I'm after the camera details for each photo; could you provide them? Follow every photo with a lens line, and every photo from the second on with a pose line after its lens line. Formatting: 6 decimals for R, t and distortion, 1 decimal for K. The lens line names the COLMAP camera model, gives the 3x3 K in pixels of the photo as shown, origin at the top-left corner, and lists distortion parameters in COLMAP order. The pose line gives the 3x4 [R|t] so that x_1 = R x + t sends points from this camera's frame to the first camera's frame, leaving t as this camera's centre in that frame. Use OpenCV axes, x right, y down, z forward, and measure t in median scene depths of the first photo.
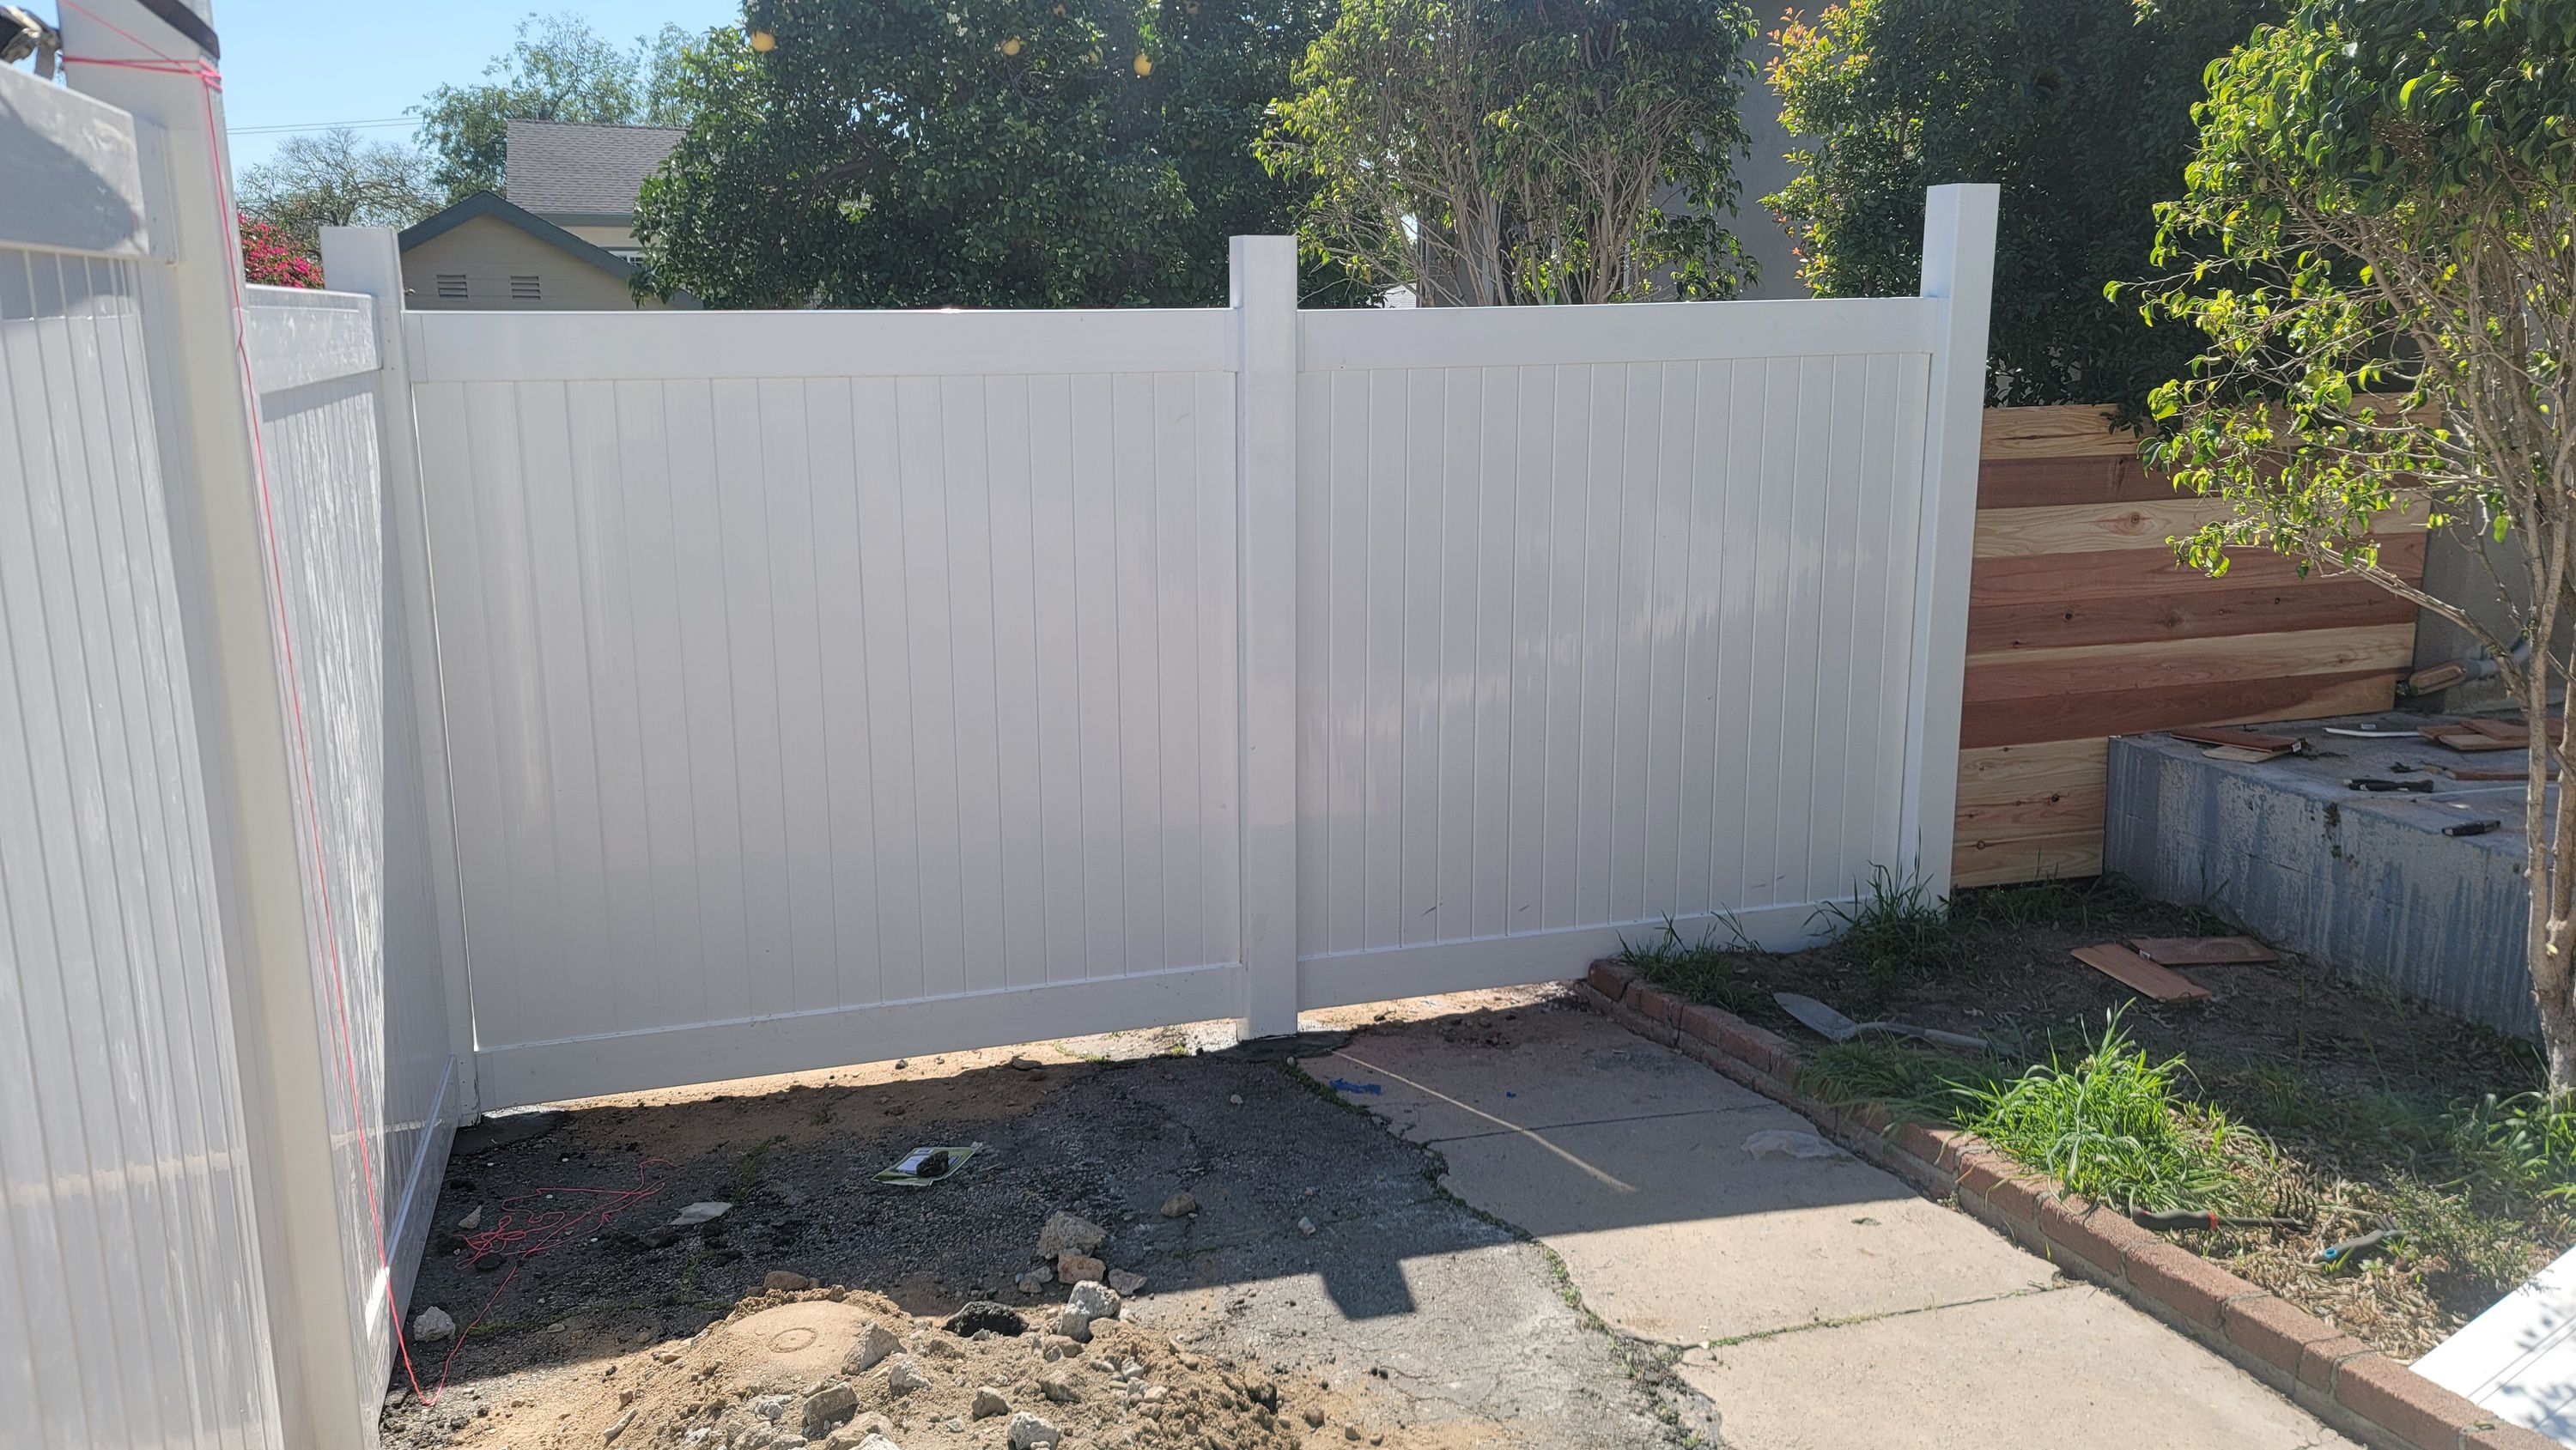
lens RADIAL K [[1887.4, 0, 1277.8], [0, 1887.4, 697.4], [0, 0, 1]] dist [0.089427, -0.087336]
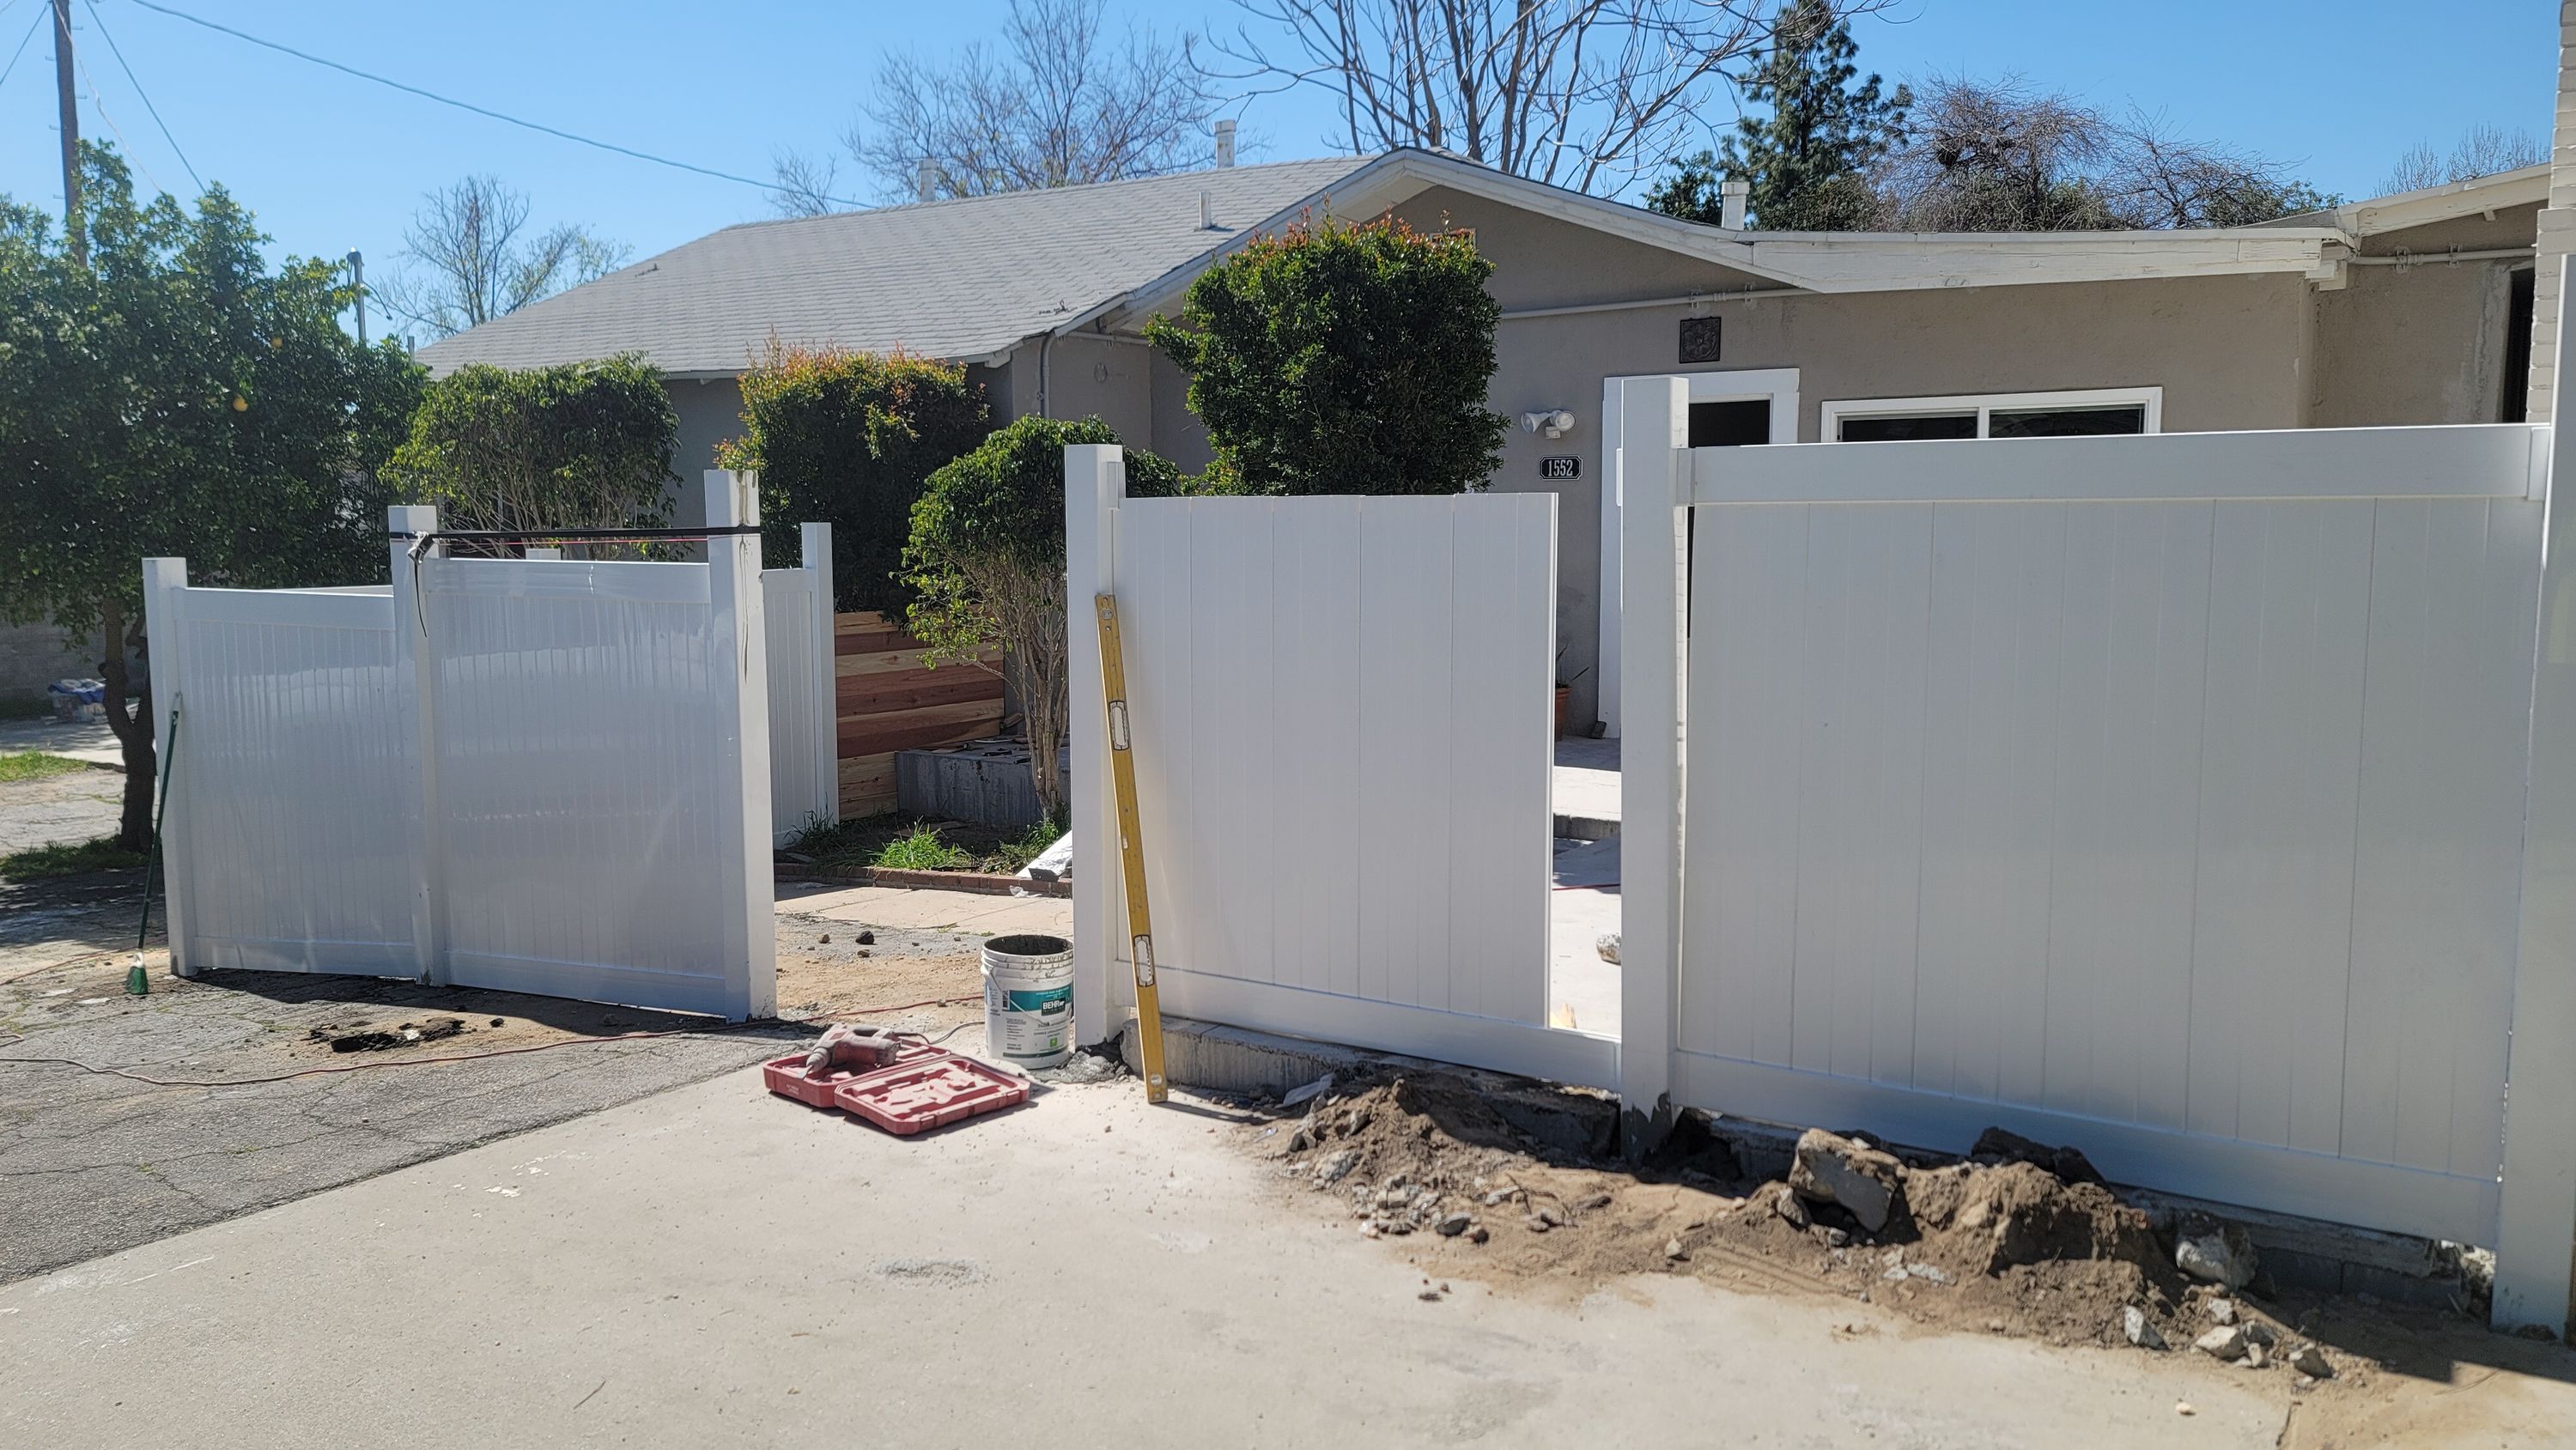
lens RADIAL K [[1887.4, 0, 1277.8], [0, 1887.4, 697.4], [0, 0, 1]] dist [0.089427, -0.087336]
pose [[0.792795, -0.058904, 0.606635, -0.675174], [0.121397, 0.990637, -0.062460, 0.178064], [-0.597276, 0.123161, 0.792523, -1.273361]]
